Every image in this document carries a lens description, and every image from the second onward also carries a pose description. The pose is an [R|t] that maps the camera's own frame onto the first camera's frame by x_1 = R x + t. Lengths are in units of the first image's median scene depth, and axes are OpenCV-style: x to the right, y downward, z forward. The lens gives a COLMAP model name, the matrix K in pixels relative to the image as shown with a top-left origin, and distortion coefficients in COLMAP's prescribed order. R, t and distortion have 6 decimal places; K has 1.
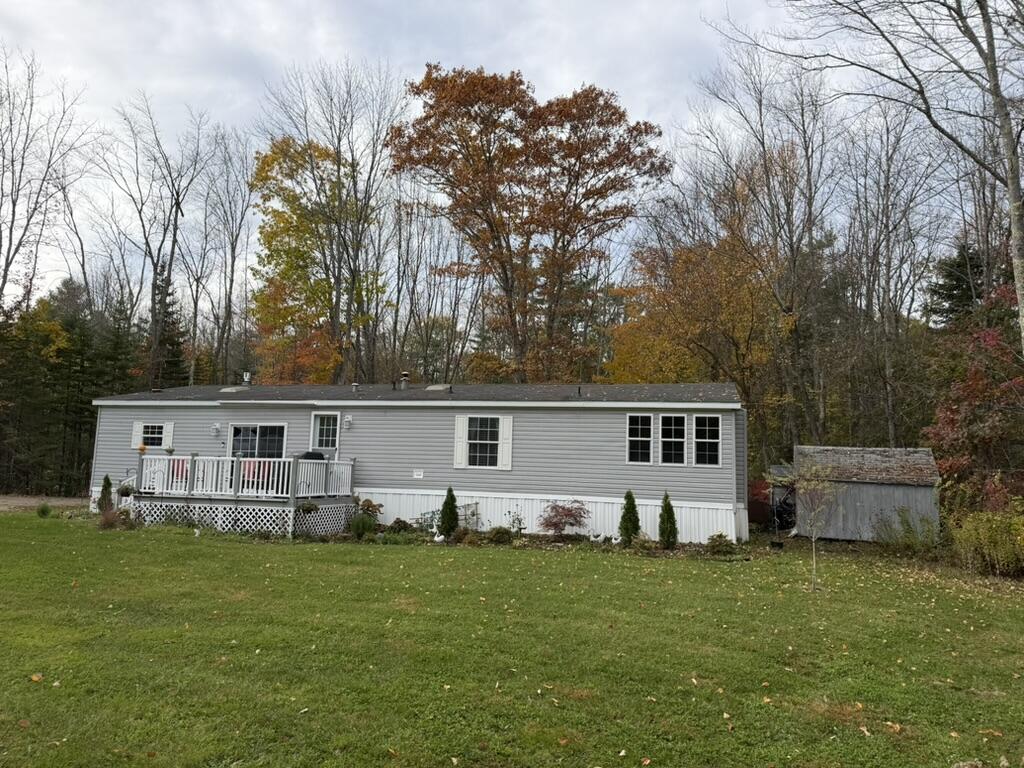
lens RADIAL K [[723.2, 0, 510.6], [0, 723.2, 387.9], [0, 0, 1]] dist [0.064215, -0.059028]
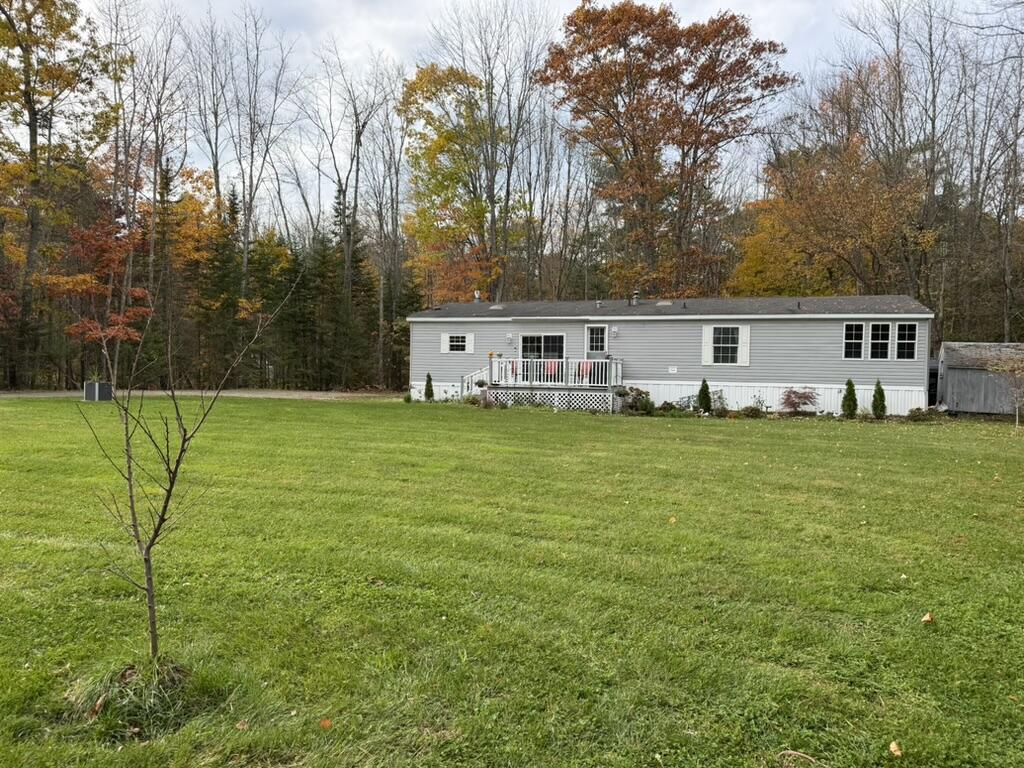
lens RADIAL K [[723.2, 0, 515.6], [0, 723.2, 385.0], [0, 0, 1]] dist [0.064215, -0.059028]
pose [[0.999465, -0.014694, -0.029205, -0.389290], [0.018688, 0.989750, 0.141579, -0.050864], [0.026825, -0.142049, 0.989496, -0.359587]]
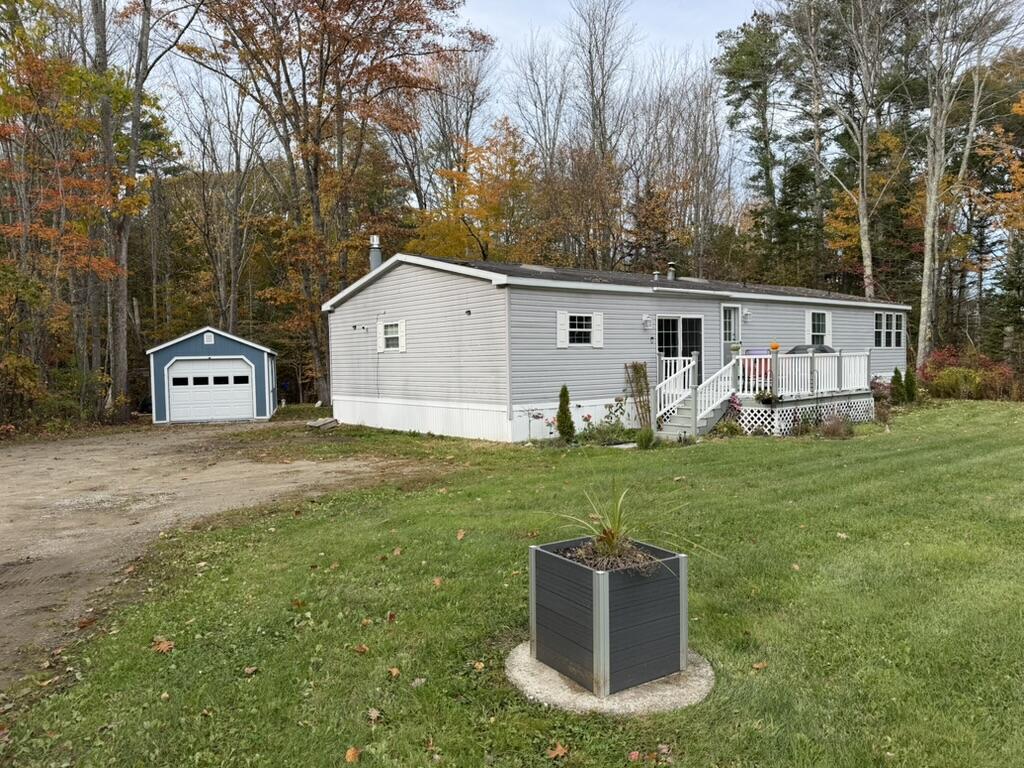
lens RADIAL K [[723.2, 0, 508.0], [0, 723.2, 386.1], [0, 0, 1]] dist [0.064215, -0.059028]
pose [[0.586290, -0.071497, 0.806940, -1.275737], [-0.061690, 0.989265, 0.132474, 0.032943], [-0.807749, -0.127448, 0.575585, 0.710129]]
